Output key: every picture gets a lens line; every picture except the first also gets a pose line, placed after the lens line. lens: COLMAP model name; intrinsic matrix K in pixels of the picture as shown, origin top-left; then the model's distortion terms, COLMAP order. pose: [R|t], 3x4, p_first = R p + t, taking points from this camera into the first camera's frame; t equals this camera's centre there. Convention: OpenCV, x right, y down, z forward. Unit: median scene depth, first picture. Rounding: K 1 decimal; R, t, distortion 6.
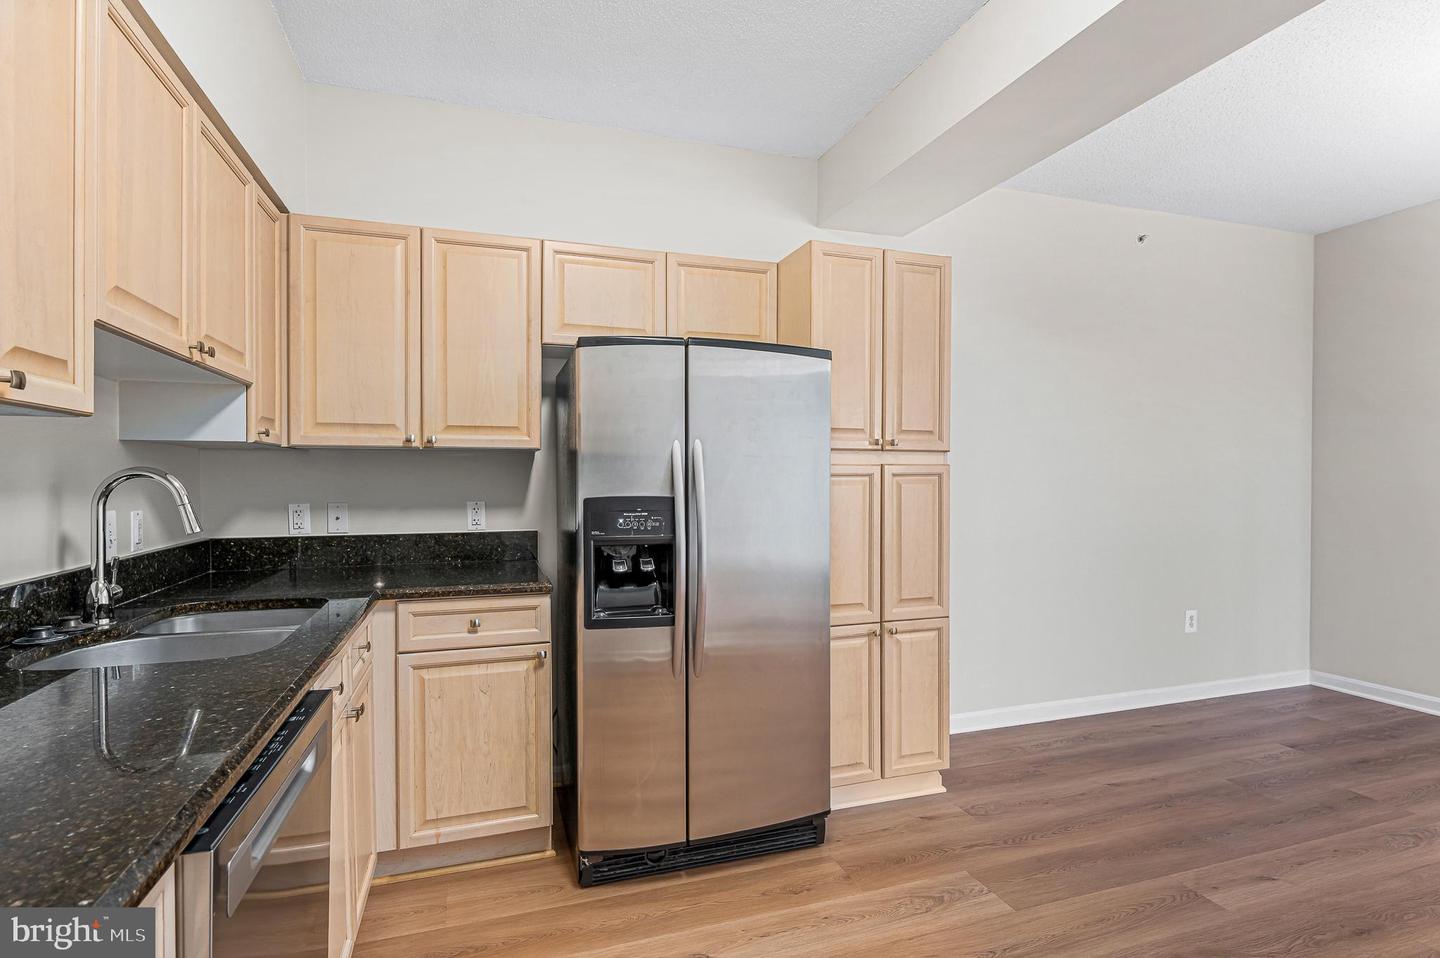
lens RADIAL K [[730.3, 0, 728.5], [0, 730.3, 480.6], [0, 0, 1]] dist [-0.002762, 0.000198]
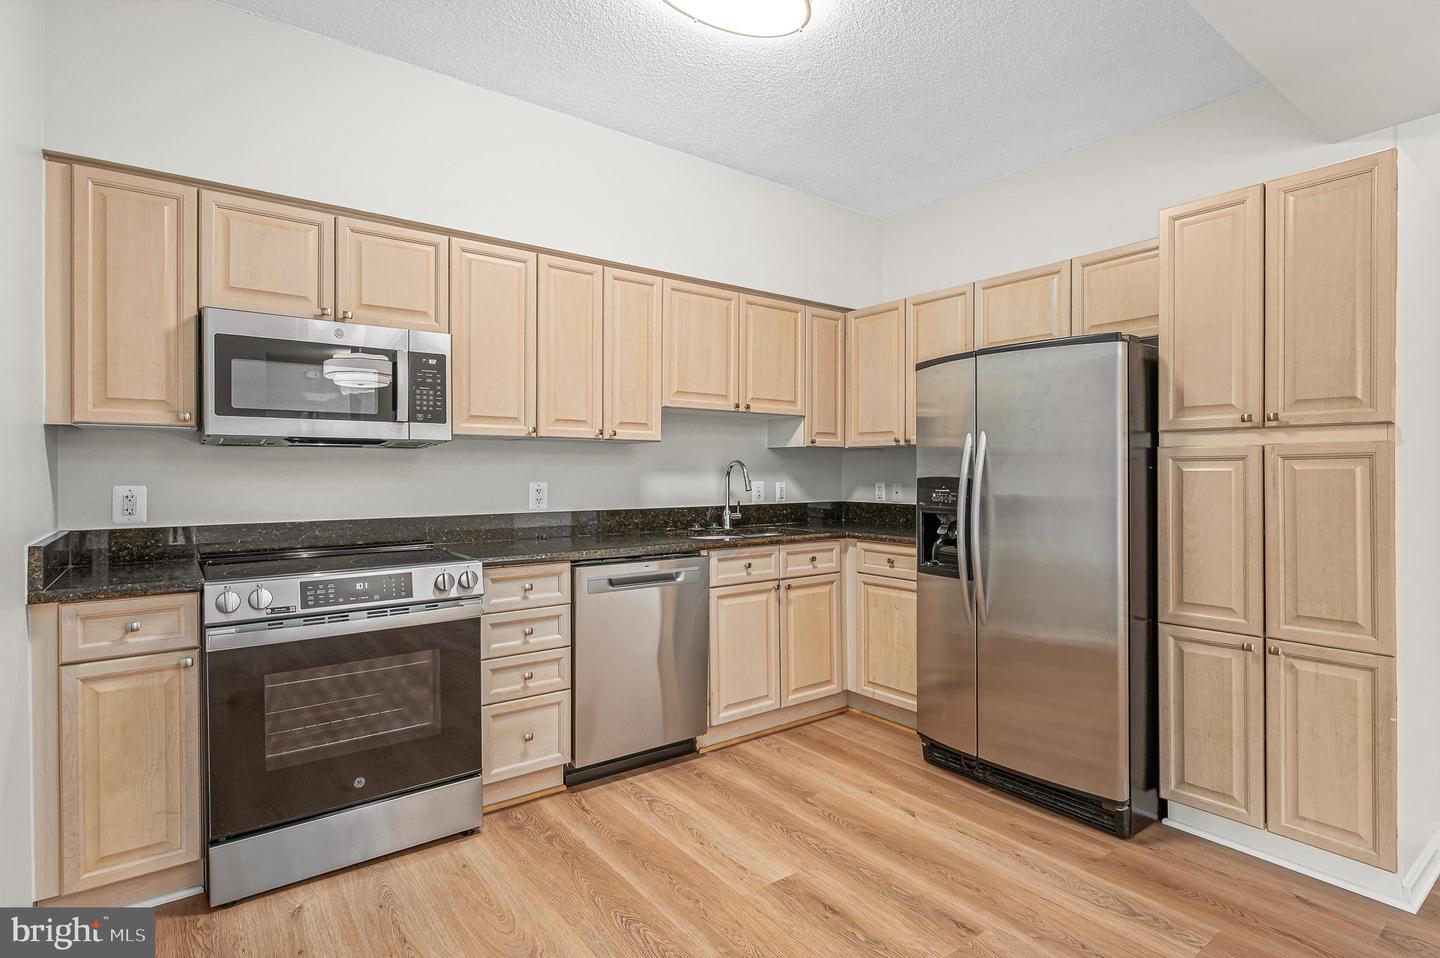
lens RADIAL K [[730.3, 0, 730.6], [0, 730.3, 474.1], [0, 0, 1]] dist [-0.002762, 0.000198]
pose [[0.307775, 0.001436, -0.951458, 0.948980], [-0.007070, 0.999975, -0.000778, 0.018368], [0.951433, 0.006966, 0.307777, 0.210548]]
